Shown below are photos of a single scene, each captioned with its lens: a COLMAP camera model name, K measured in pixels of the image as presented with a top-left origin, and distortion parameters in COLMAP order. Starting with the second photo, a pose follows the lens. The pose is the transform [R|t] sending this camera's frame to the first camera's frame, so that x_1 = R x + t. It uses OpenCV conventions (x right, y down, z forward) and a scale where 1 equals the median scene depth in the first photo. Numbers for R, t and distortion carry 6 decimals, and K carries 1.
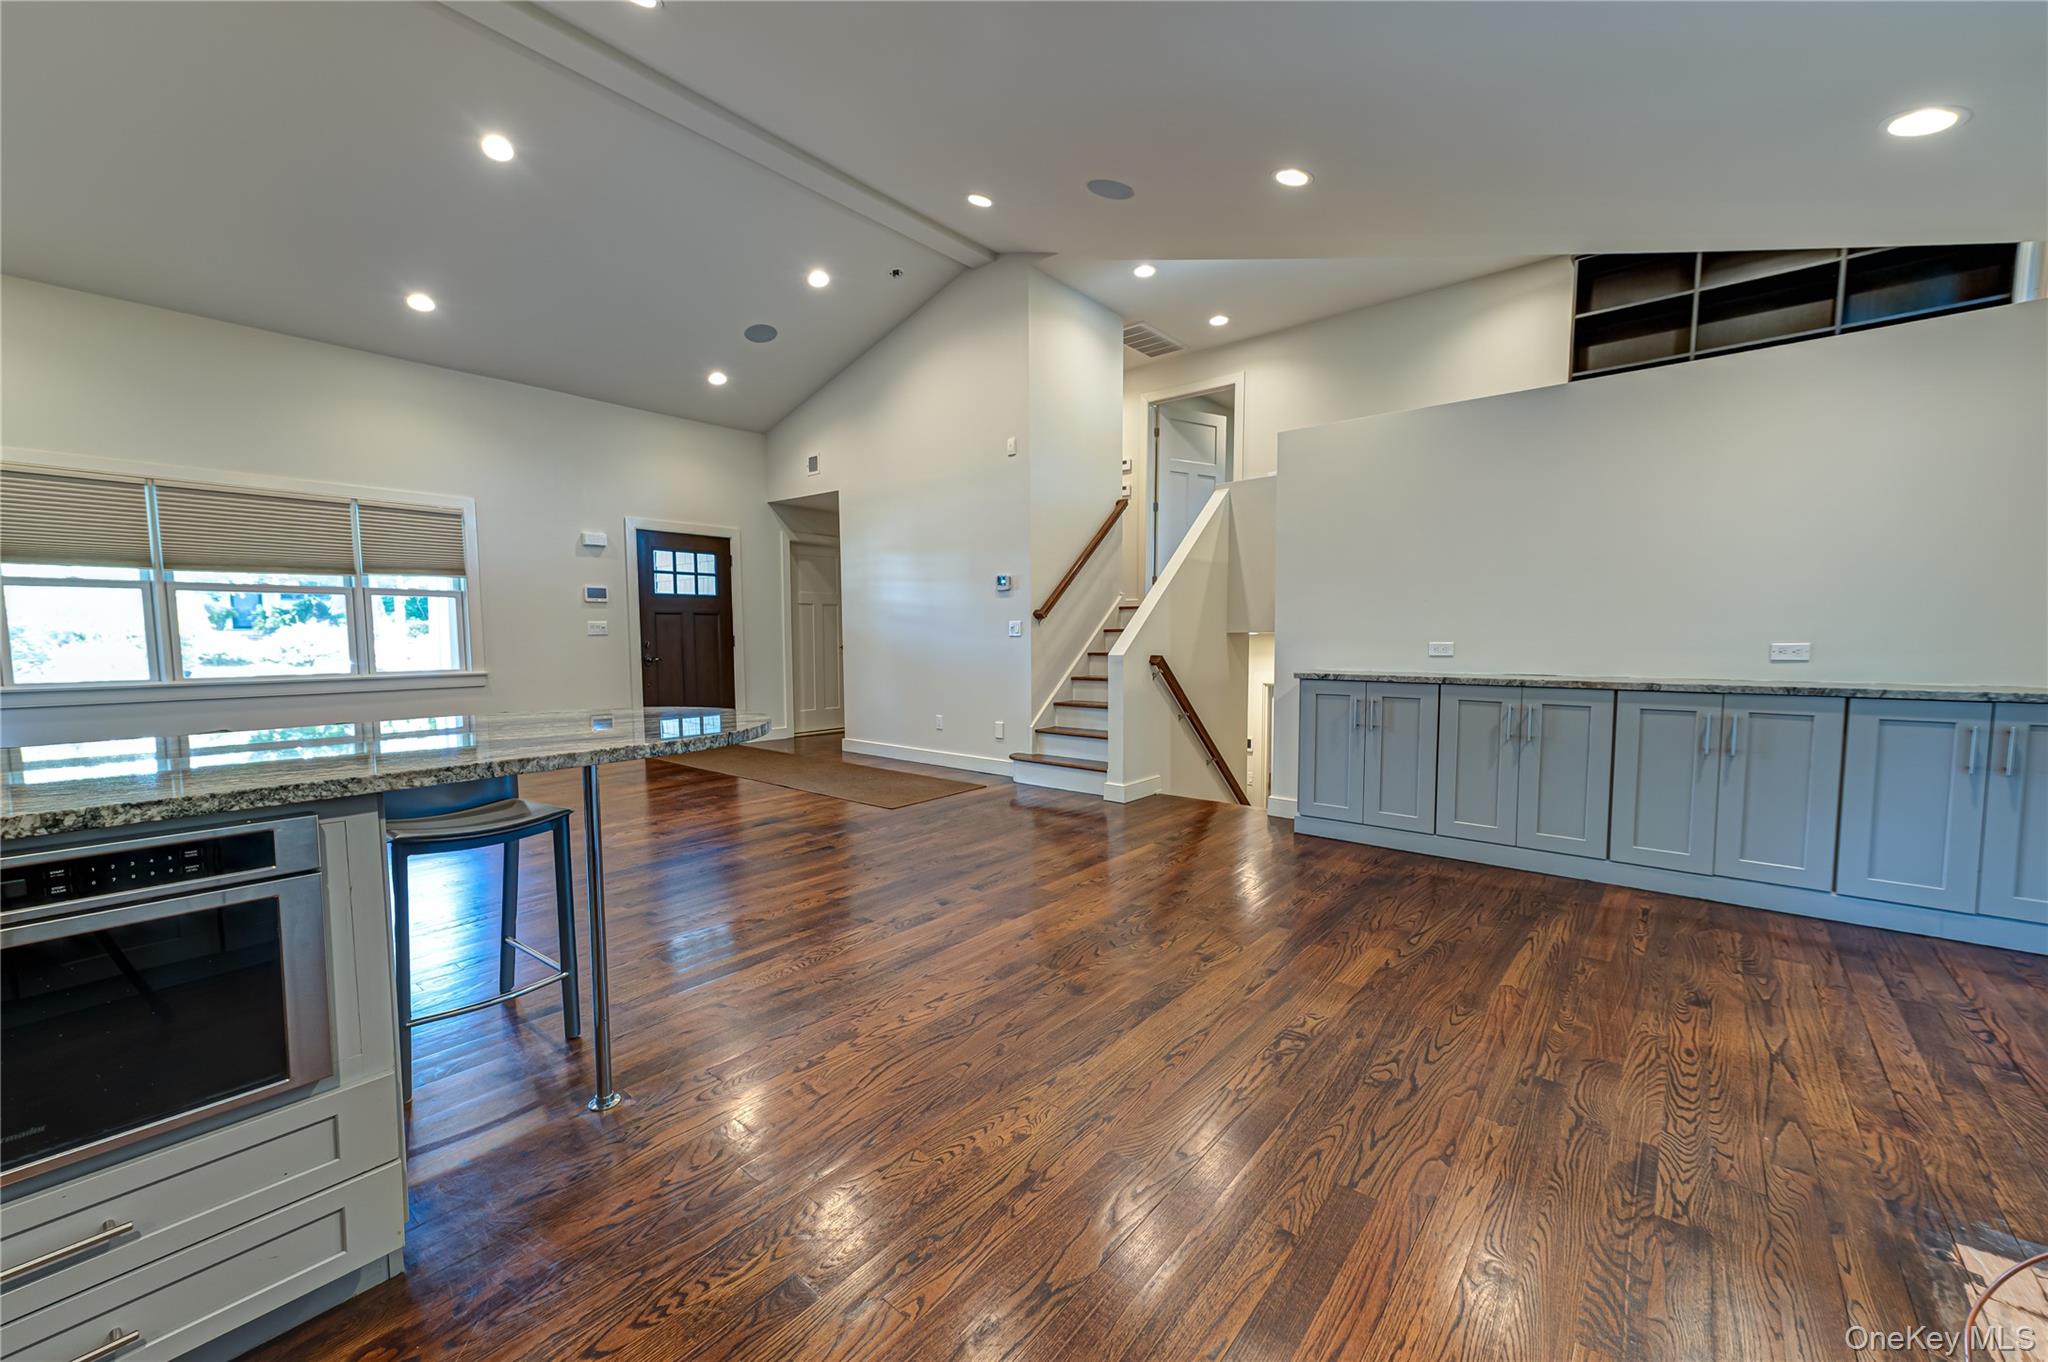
lens RADIAL K [[800.5, 0, 1017.1], [0, 800.5, 689.3], [0, 0, 1]] dist [0.014144, 0.001046]
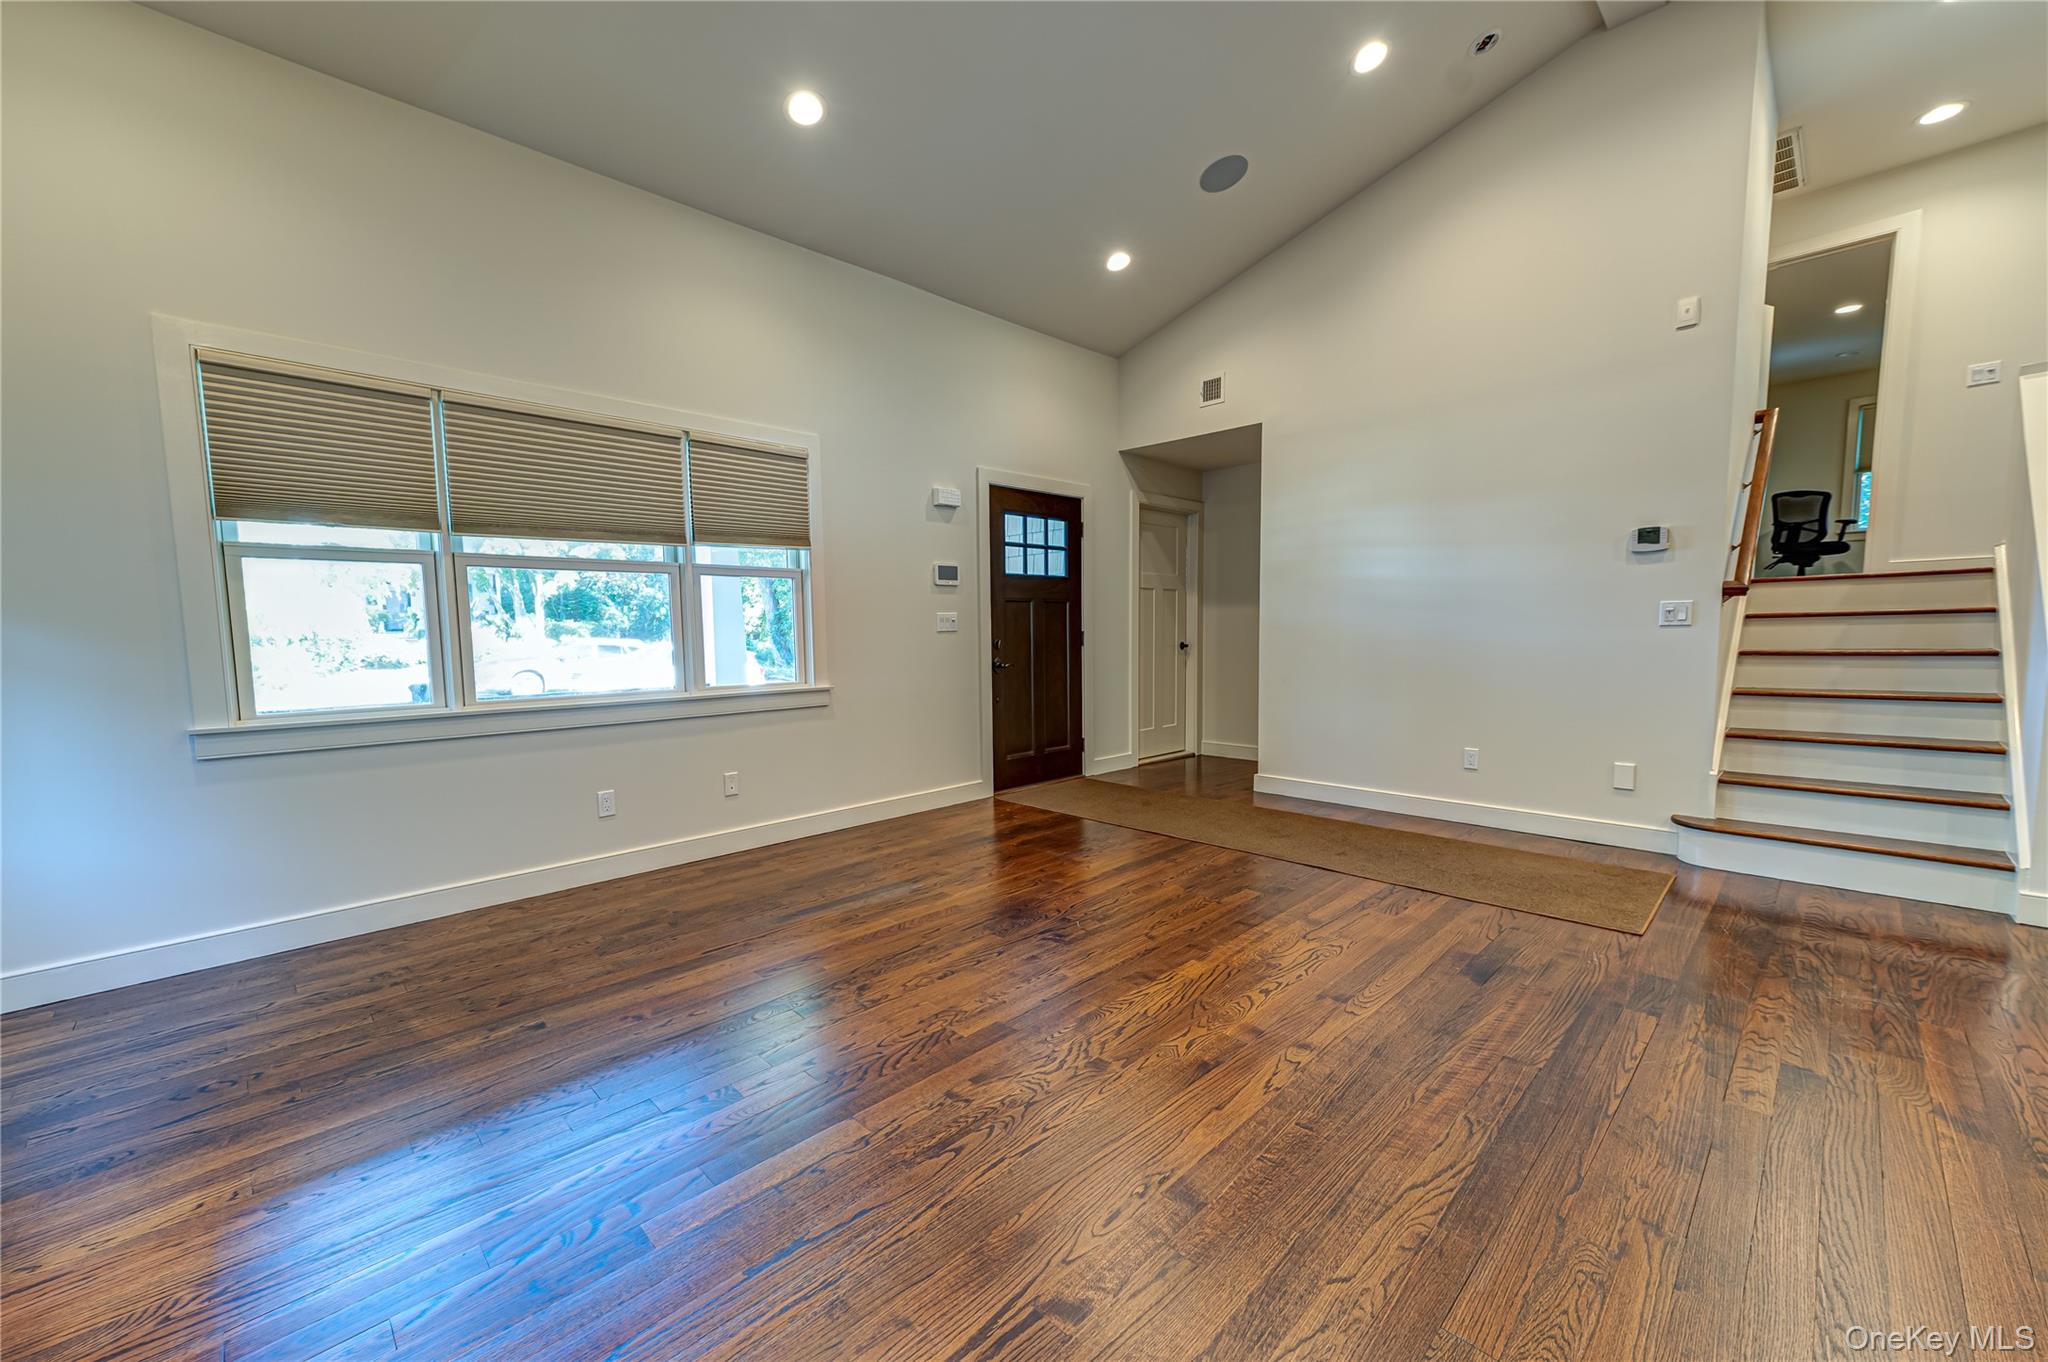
lens RADIAL K [[800.5, 0, 1013.7], [0, 800.5, 688.4], [0, 0, 1]] dist [0.014144, 0.001046]
pose [[0.995633, -0.002136, -0.093324, -0.451608], [0.002412, 0.999993, 0.002844, -0.021105], [0.093318, -0.003056, 0.995632, 0.335948]]
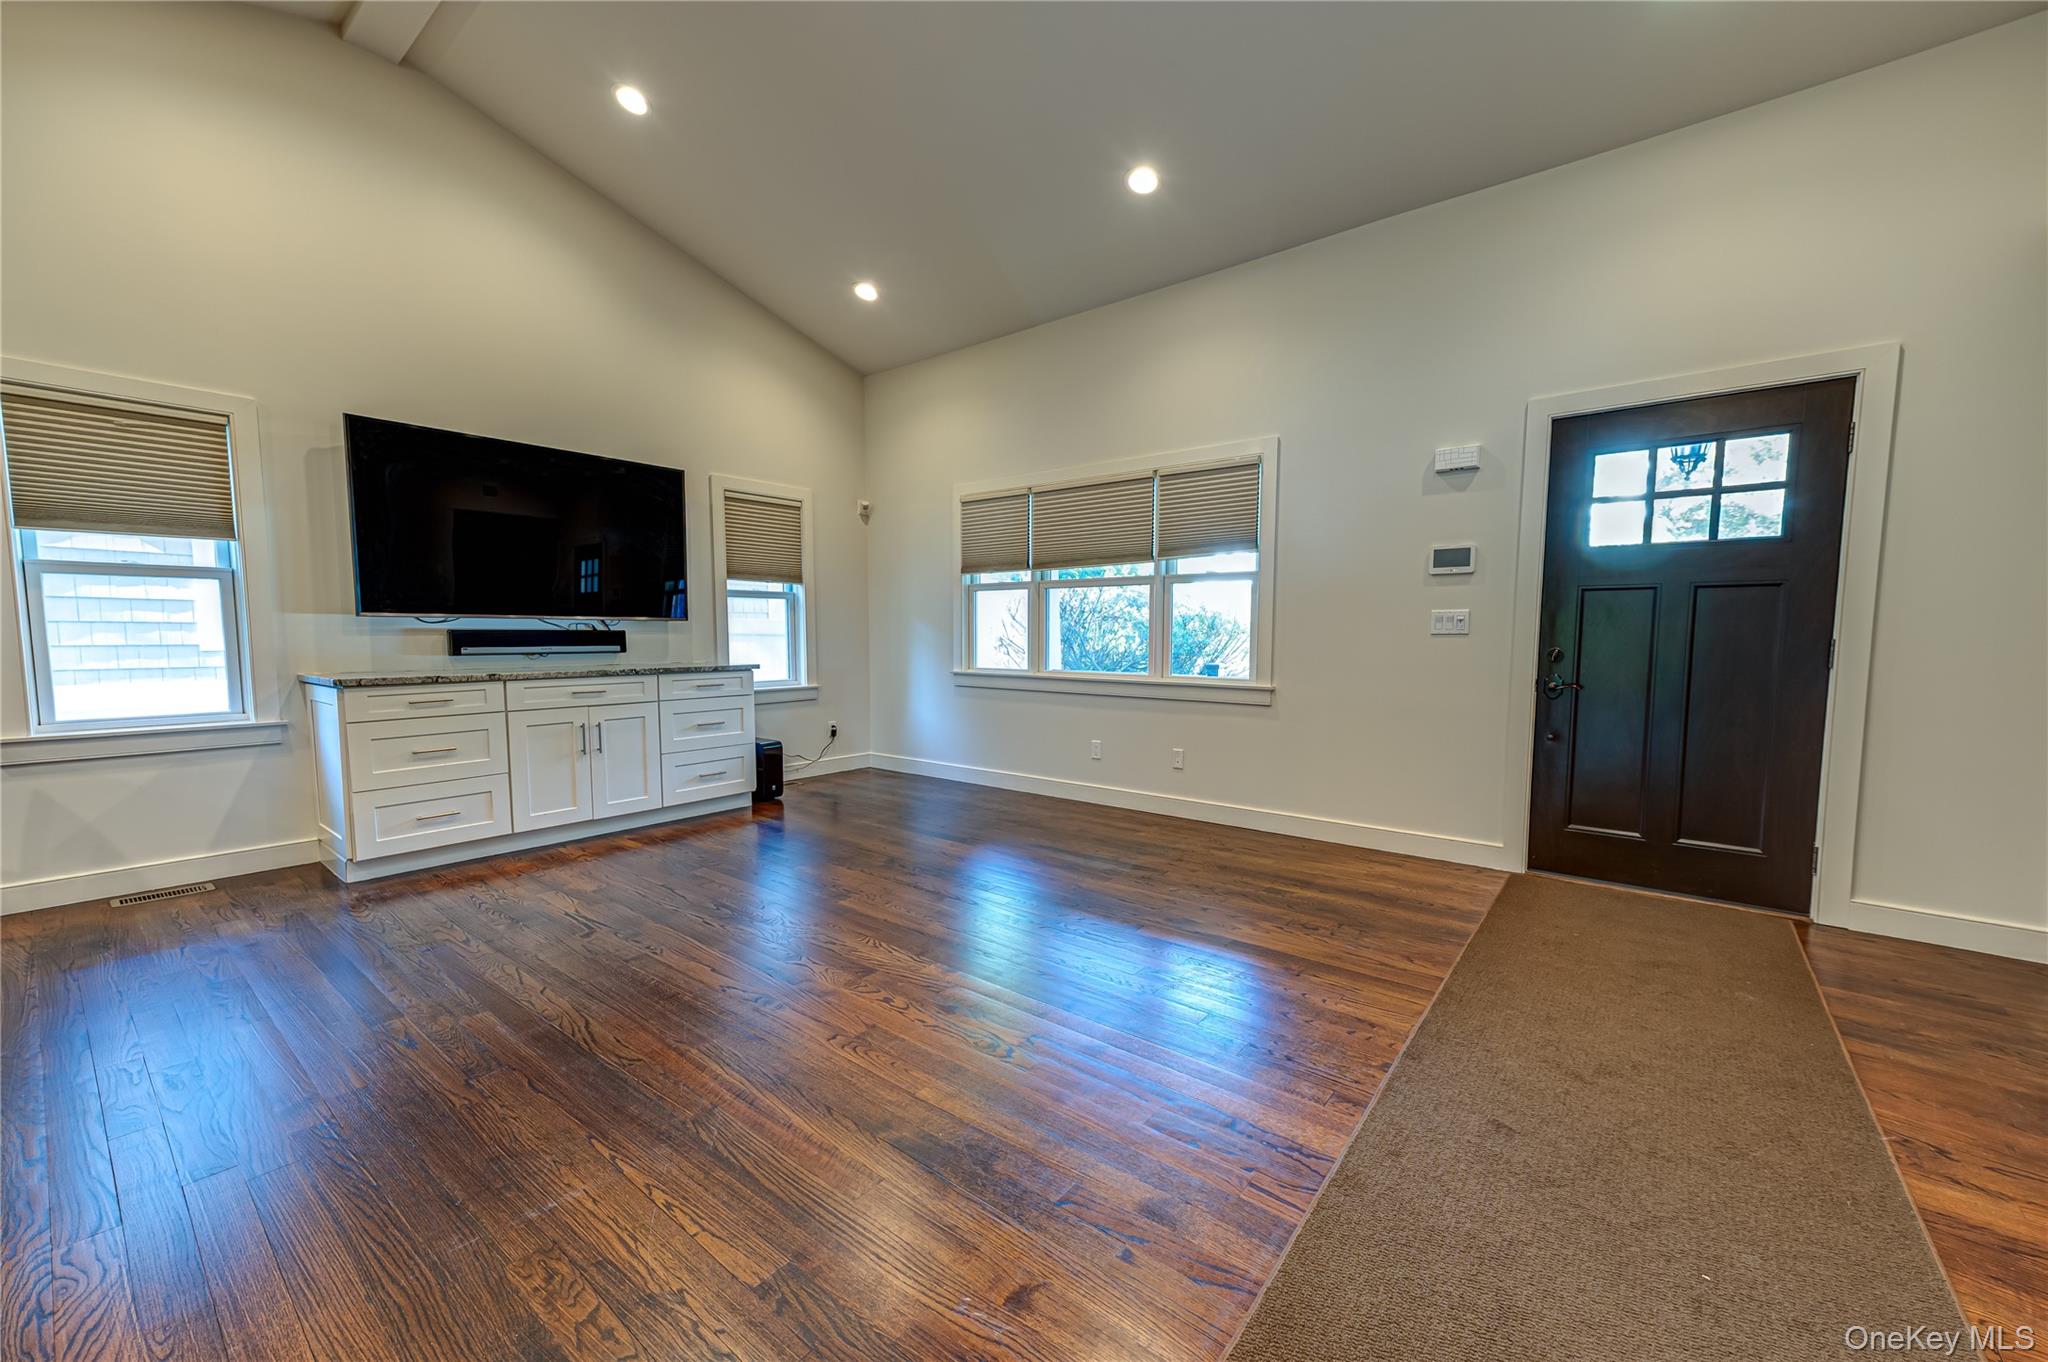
lens RADIAL K [[800.5, 0, 1024.4], [0, 800.5, 691.1], [0, 0, 1]] dist [0.014144, 0.001046]
pose [[0.024387, 0.080794, -0.996432, 0.024771], [-0.075062, 0.994063, 0.078764, -0.057330], [0.996881, 0.072873, 0.030307, 0.793944]]
